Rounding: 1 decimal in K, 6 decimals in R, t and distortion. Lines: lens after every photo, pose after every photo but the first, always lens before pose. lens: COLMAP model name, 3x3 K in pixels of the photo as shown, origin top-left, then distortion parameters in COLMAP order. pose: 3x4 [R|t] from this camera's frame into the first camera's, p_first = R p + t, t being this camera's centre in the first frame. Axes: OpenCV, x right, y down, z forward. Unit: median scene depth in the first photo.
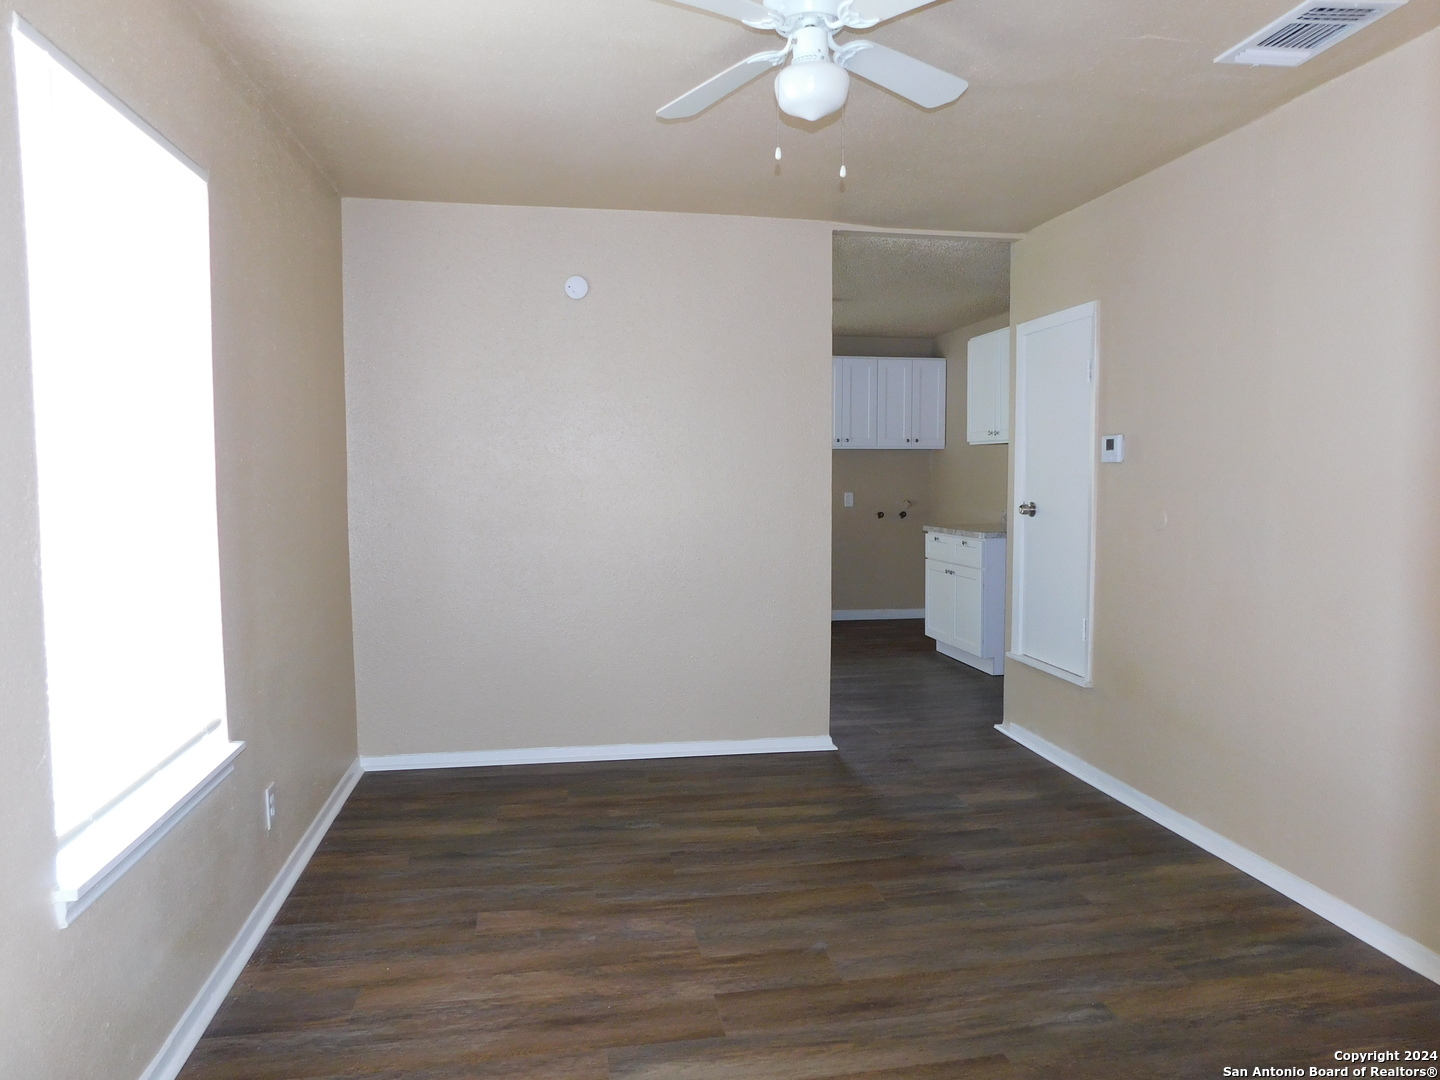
lens RADIAL K [[950.8, 0, 726.4], [0, 950.8, 536.2], [0, 0, 1]] dist [-0.025824, -0.003629]
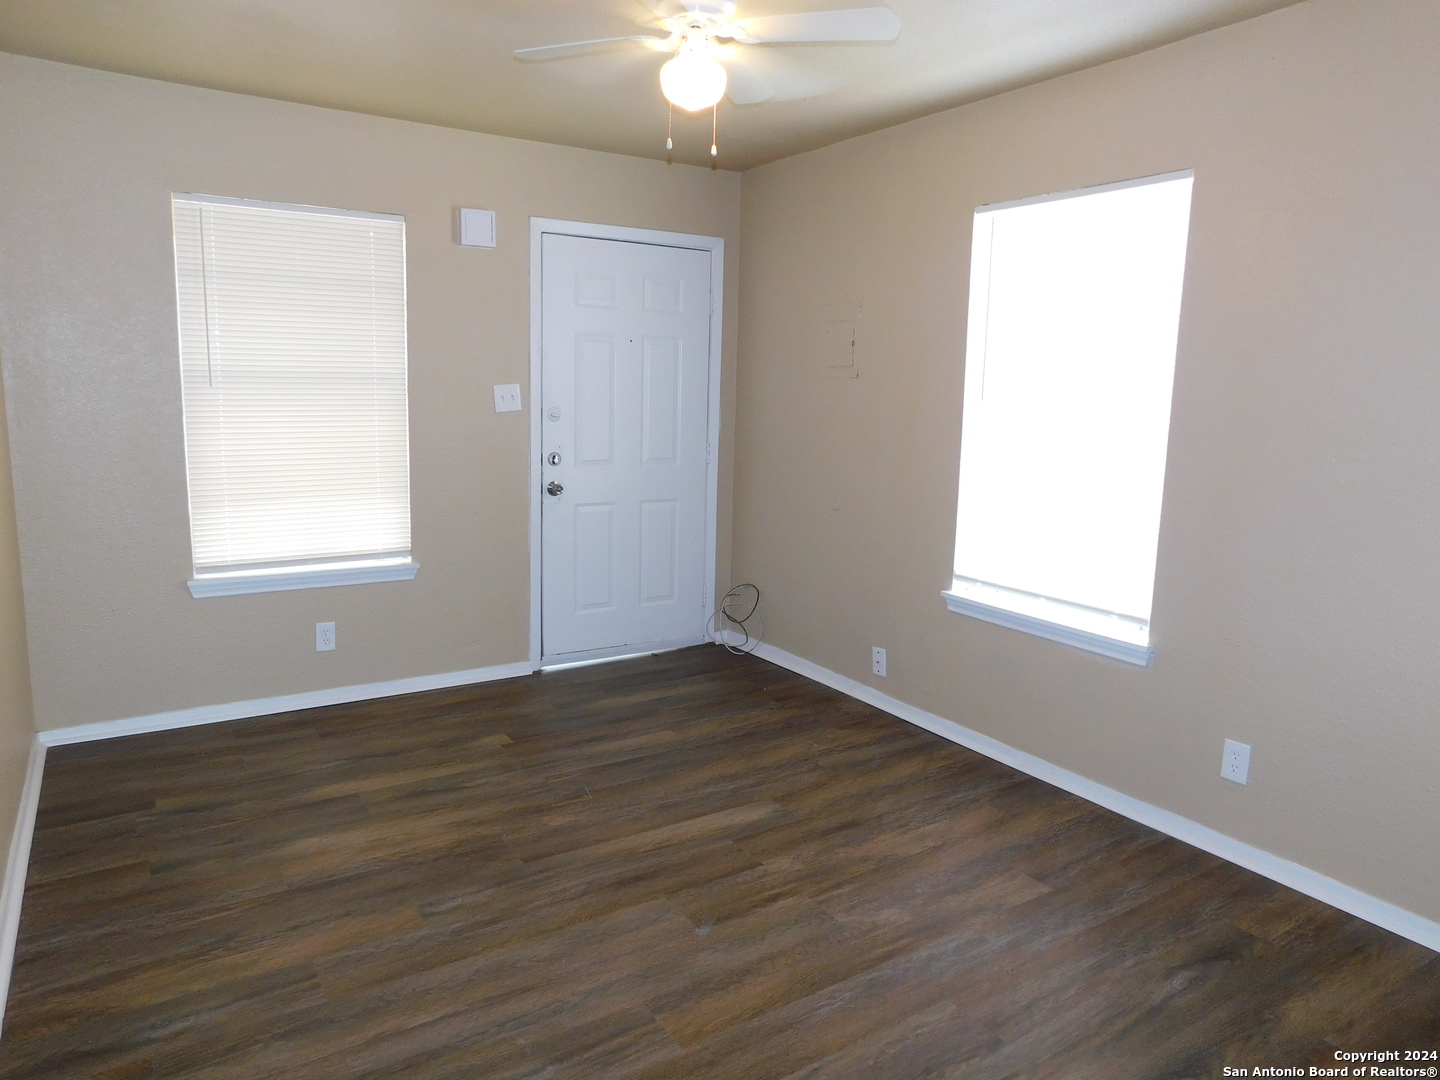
lens RADIAL K [[950.8, 0, 729.0], [0, 950.8, 533.8], [0, 0, 1]] dist [-0.025824, -0.003629]
pose [[-0.920546, 0.042969, -0.388263, 0.452438], [-0.048561, 0.973634, 0.222885, -0.169816], [0.387603, 0.224031, -0.894189, 1.886474]]
